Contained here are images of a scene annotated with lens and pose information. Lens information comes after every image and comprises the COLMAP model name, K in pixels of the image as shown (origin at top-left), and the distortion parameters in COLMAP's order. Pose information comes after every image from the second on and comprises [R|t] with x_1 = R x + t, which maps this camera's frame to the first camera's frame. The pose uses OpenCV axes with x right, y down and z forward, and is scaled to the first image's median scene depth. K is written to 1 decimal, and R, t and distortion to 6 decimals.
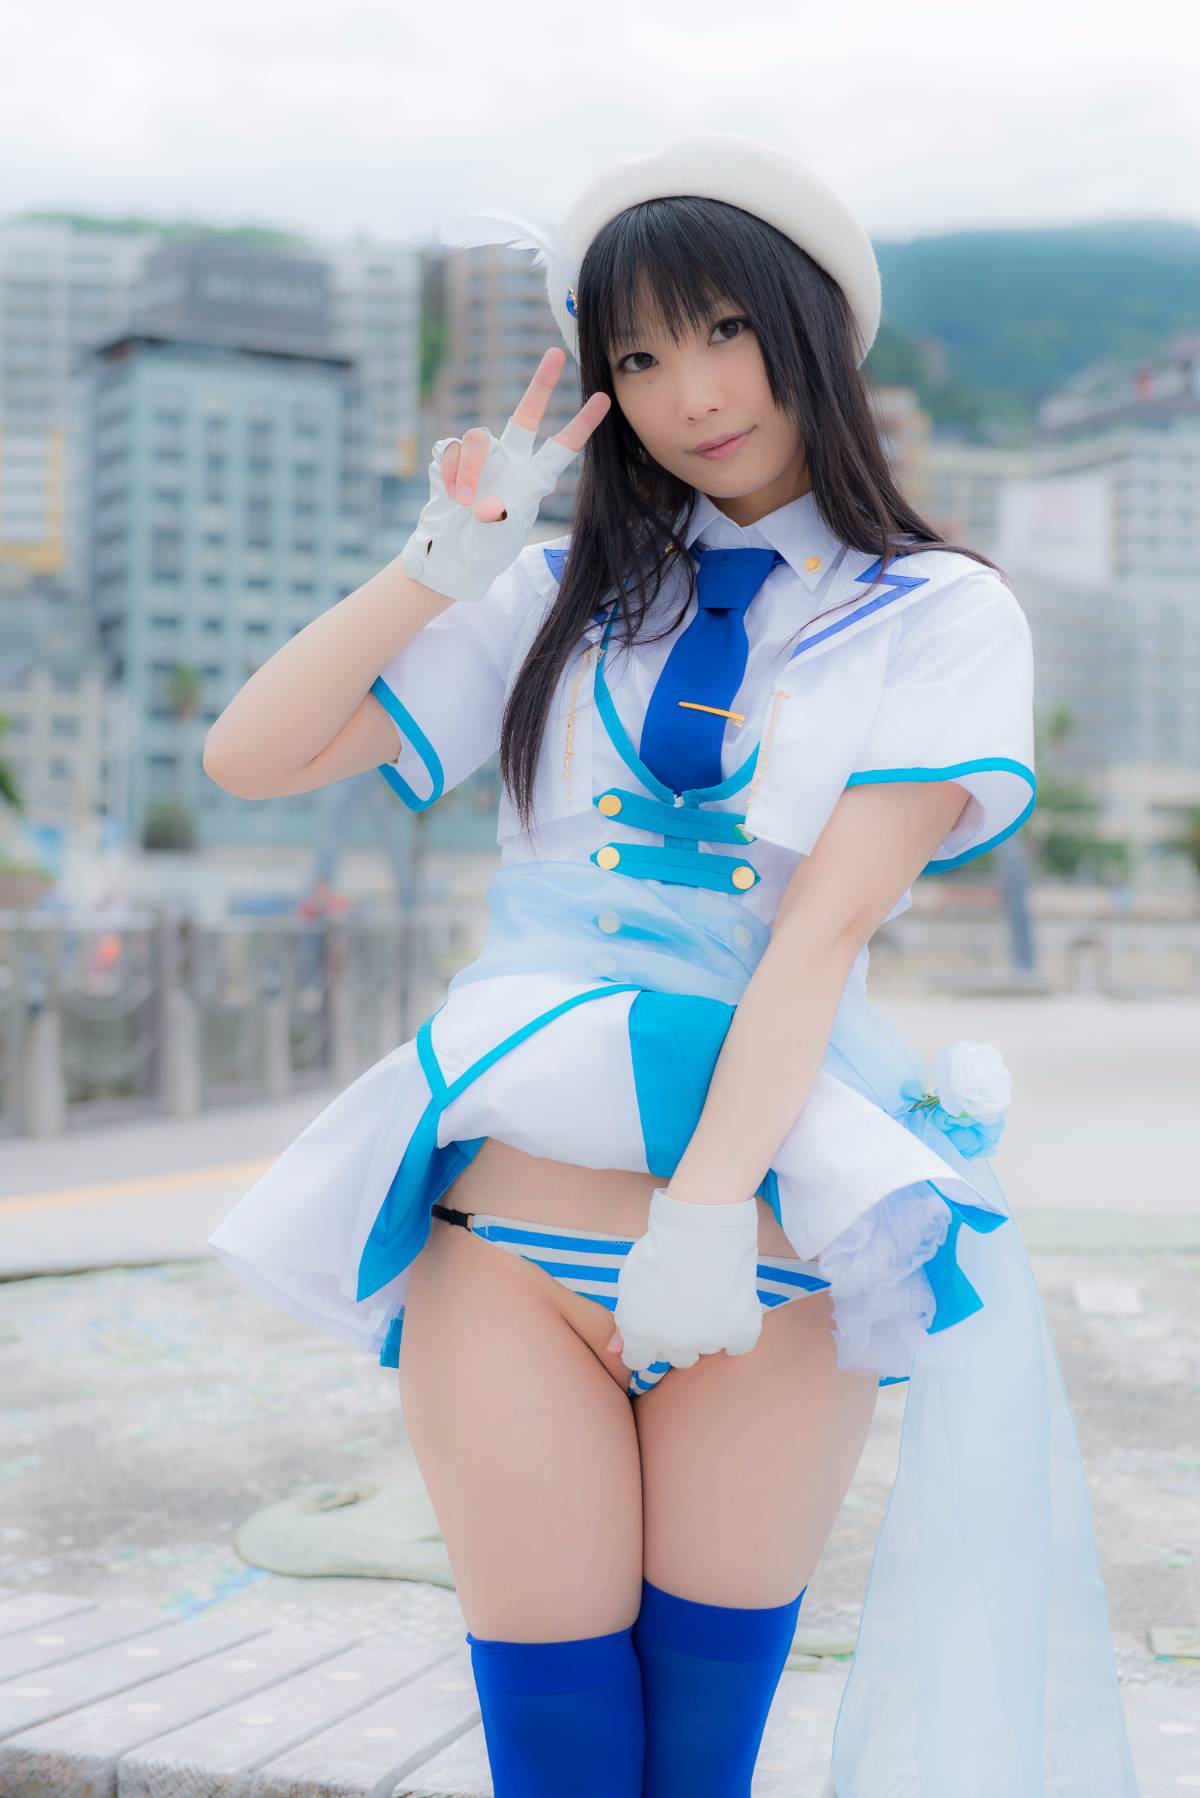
lens RADIAL K [[3454.6, 0, 600.2], [0, 3454.6, 891.2], [0, 0, 1]] dist [0.043463, -0.676894]
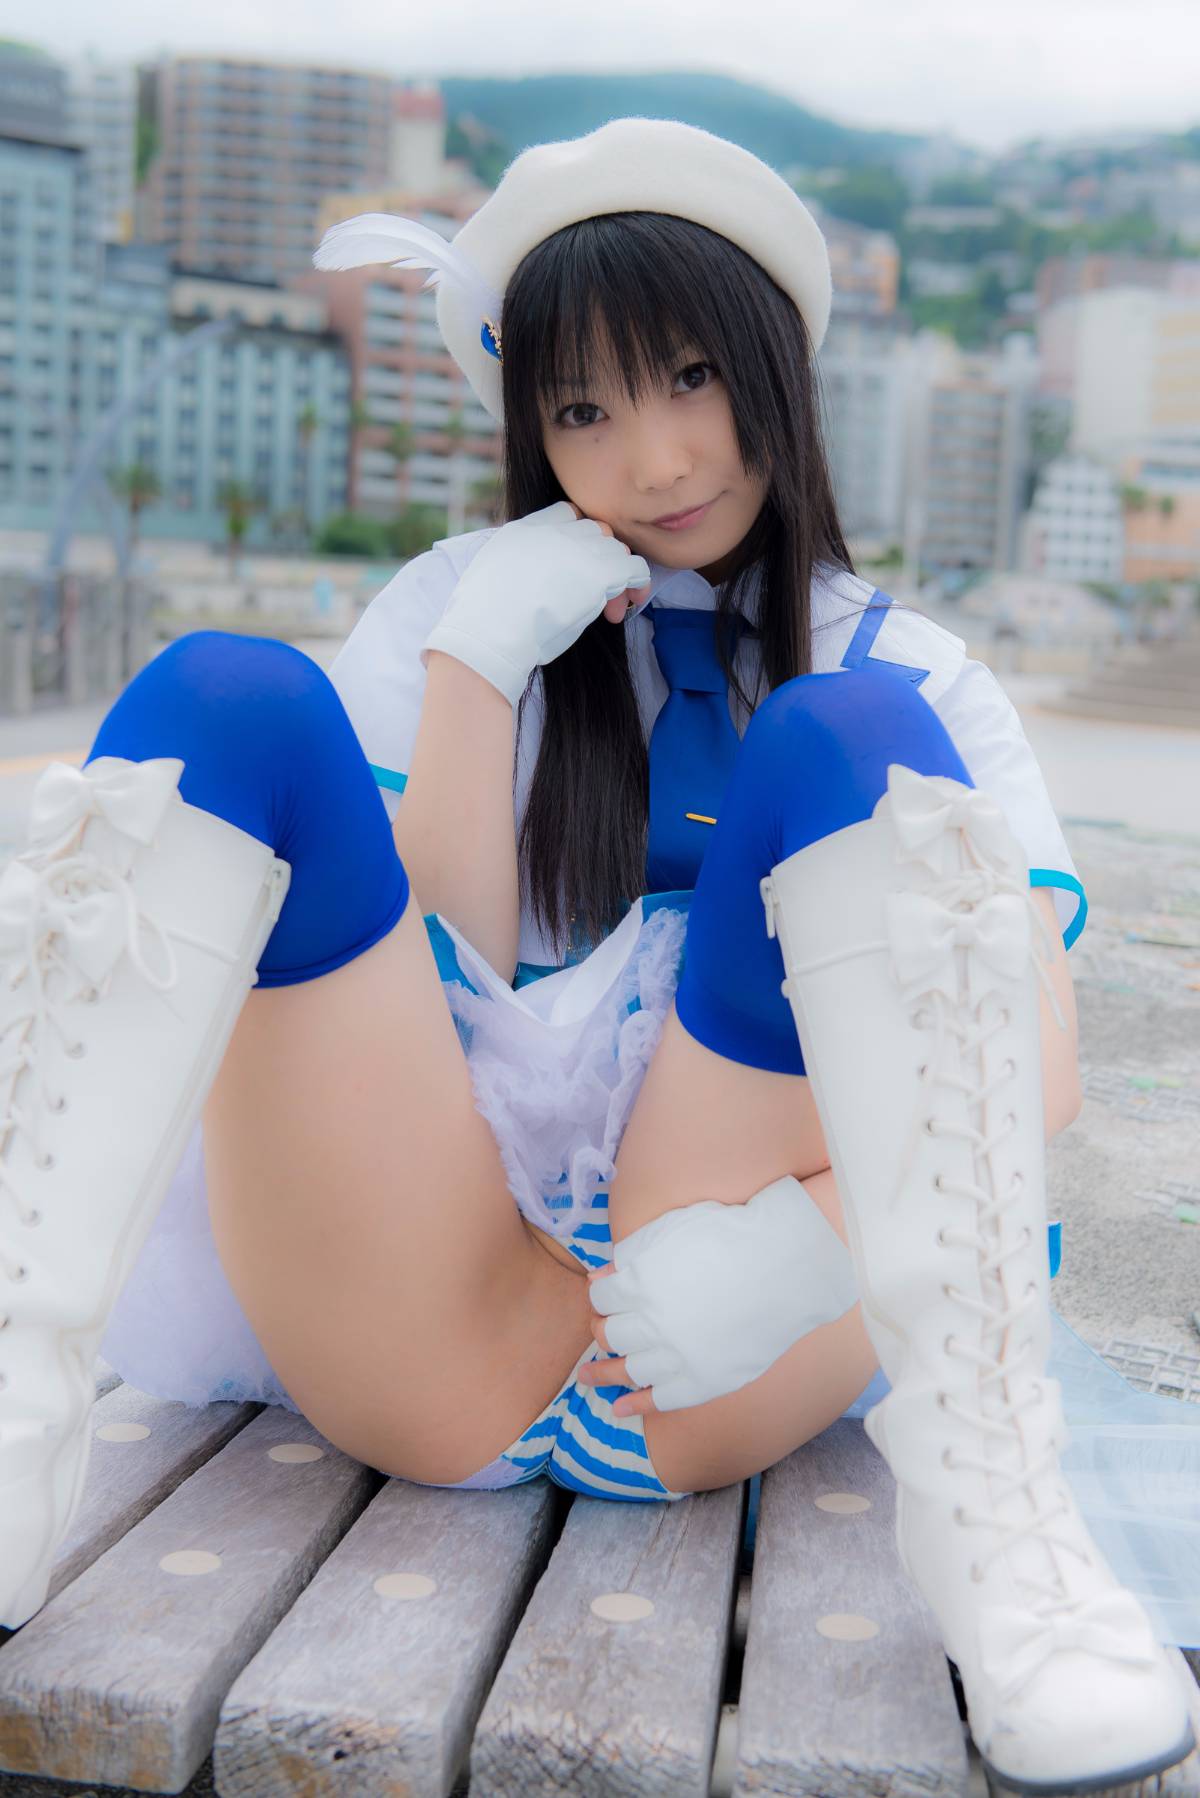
lens RADIAL K [[2587.8, 0, 604.1], [0, 2587.8, 896.0], [0, 0, 1]] dist [0.004689, -0.066628]
pose [[0.991535, 0.013968, 0.129083, -0.008218], [-0.029481, 0.992449, 0.119065, 0.011022], [-0.126446, -0.121863, 0.984460, 0.088003]]
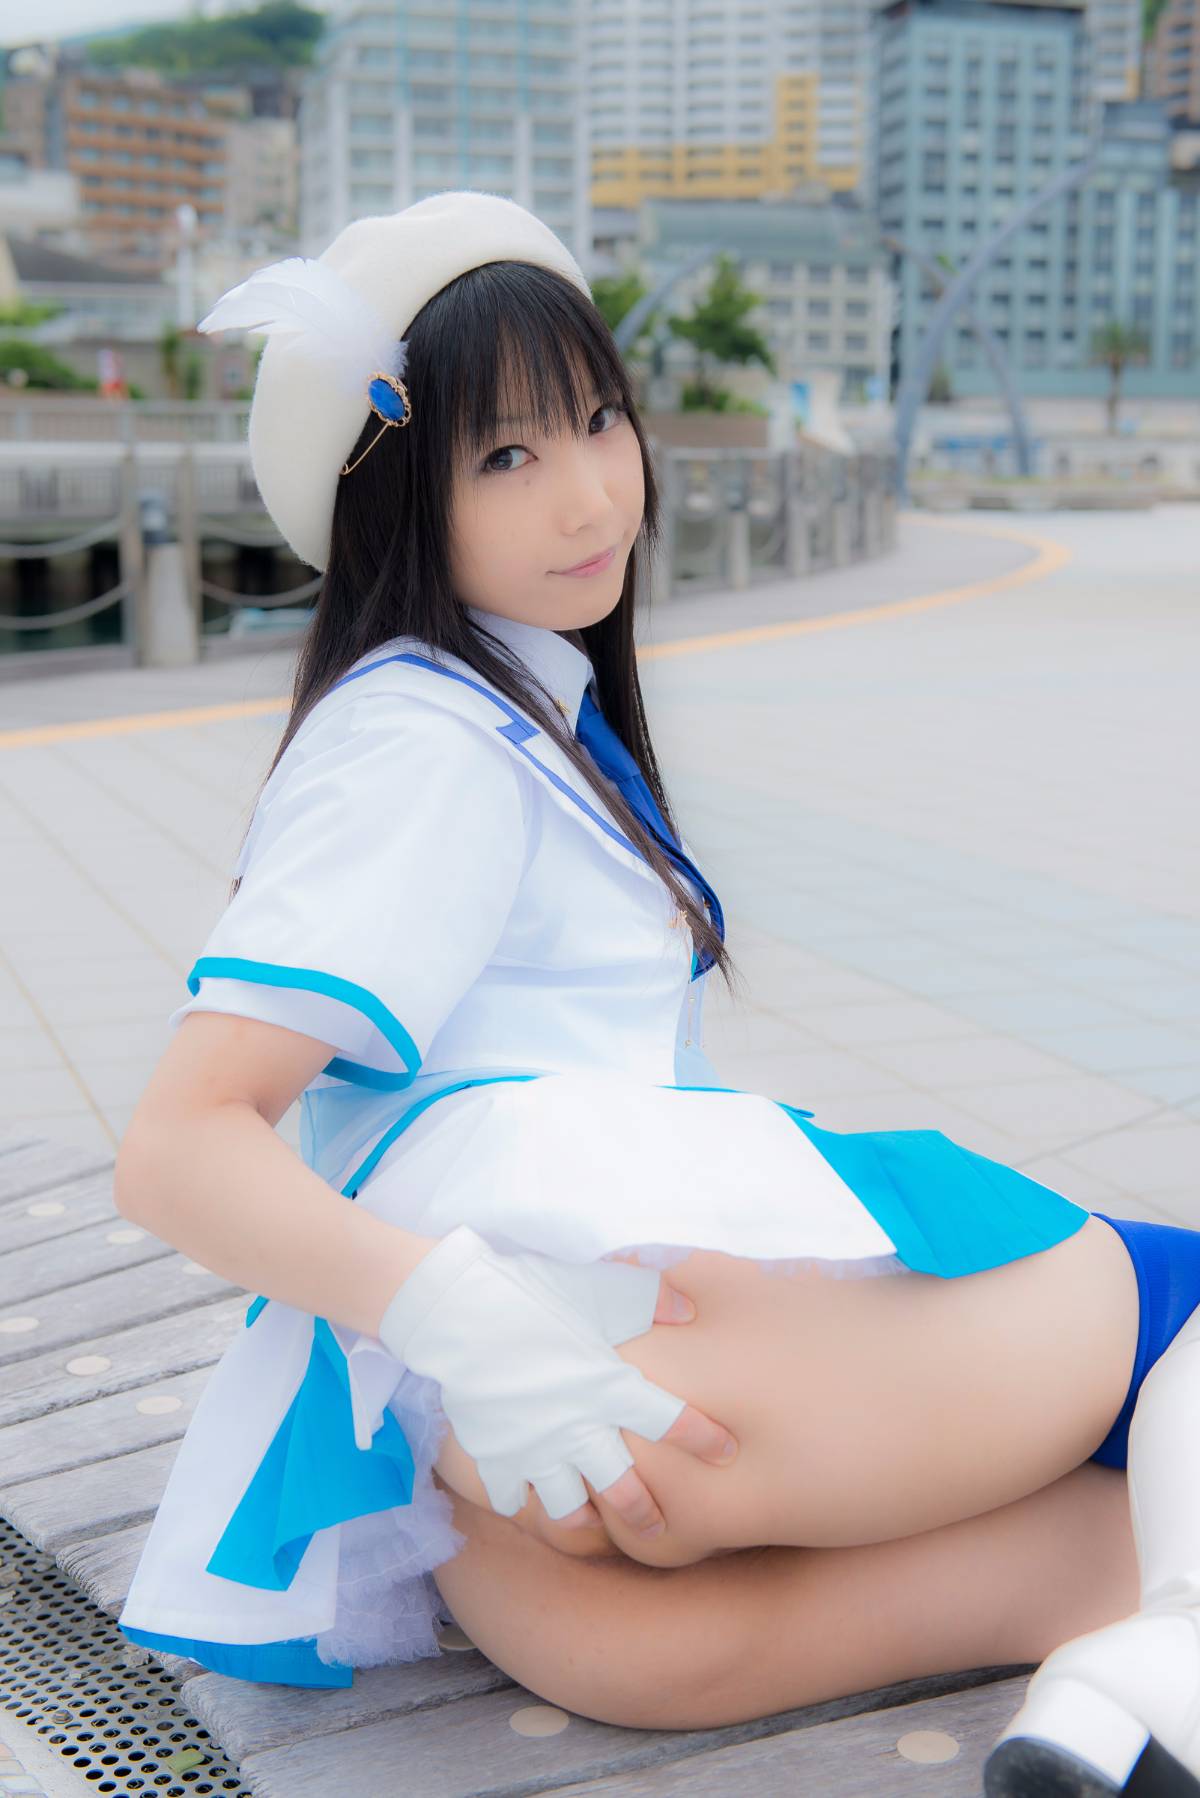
lens RADIAL K [[2503.7, 0, 597.4], [0, 2503.7, 899.2], [0, 0, 1]] dist [0.009799, -0.078634]
pose [[0.964121, 0.035325, -0.263104, 0.162173], [0.013309, 0.983429, 0.180807, 0.007161], [0.265131, -0.177821, 0.947674, 0.309266]]
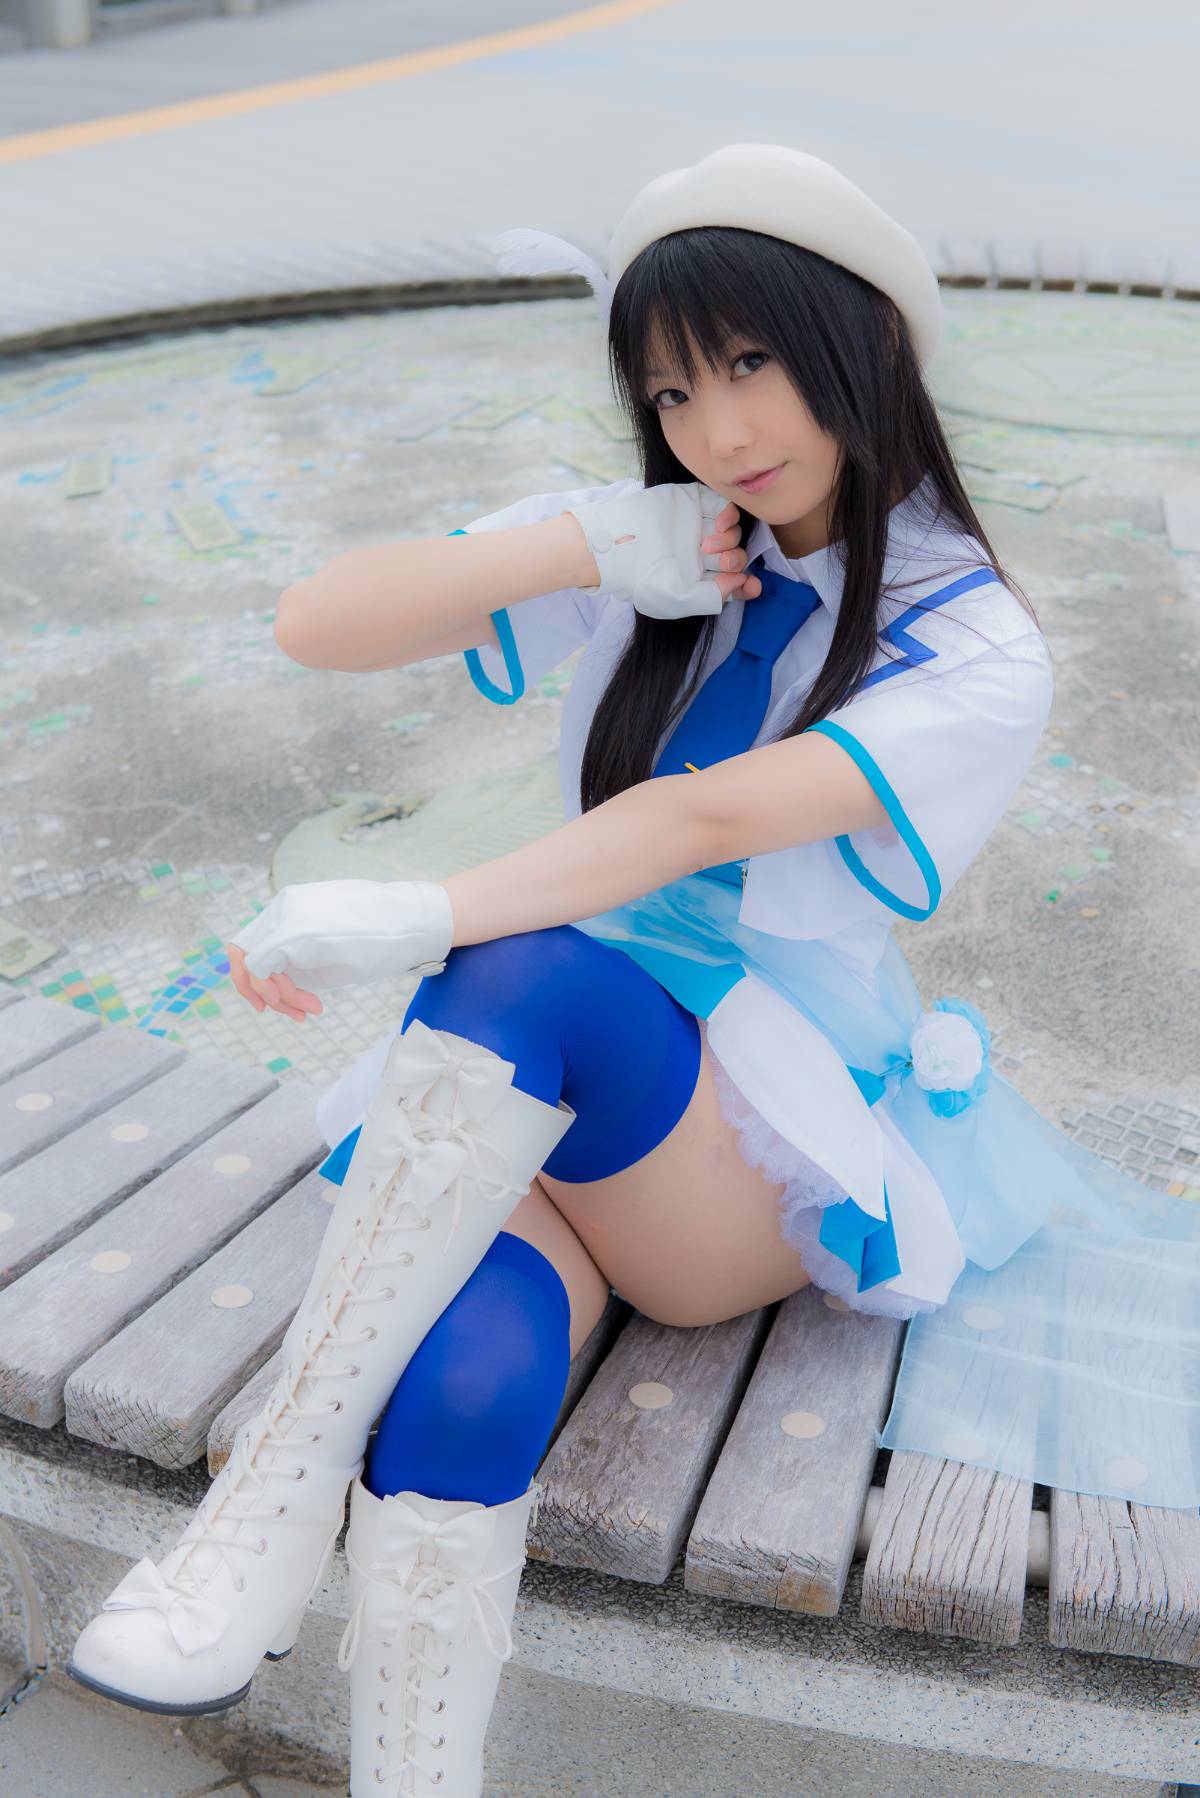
lens RADIAL K [[2729.2, 0, 598.9], [0, 2729.2, 900.5], [0, 0, 1]] dist [0.033350, -0.068251]
pose [[0.998579, 0.035829, -0.039449, 0.003281], [-0.017125, 0.916738, 0.399121, -0.022489], [0.050464, -0.397878, 0.916049, 0.063841]]
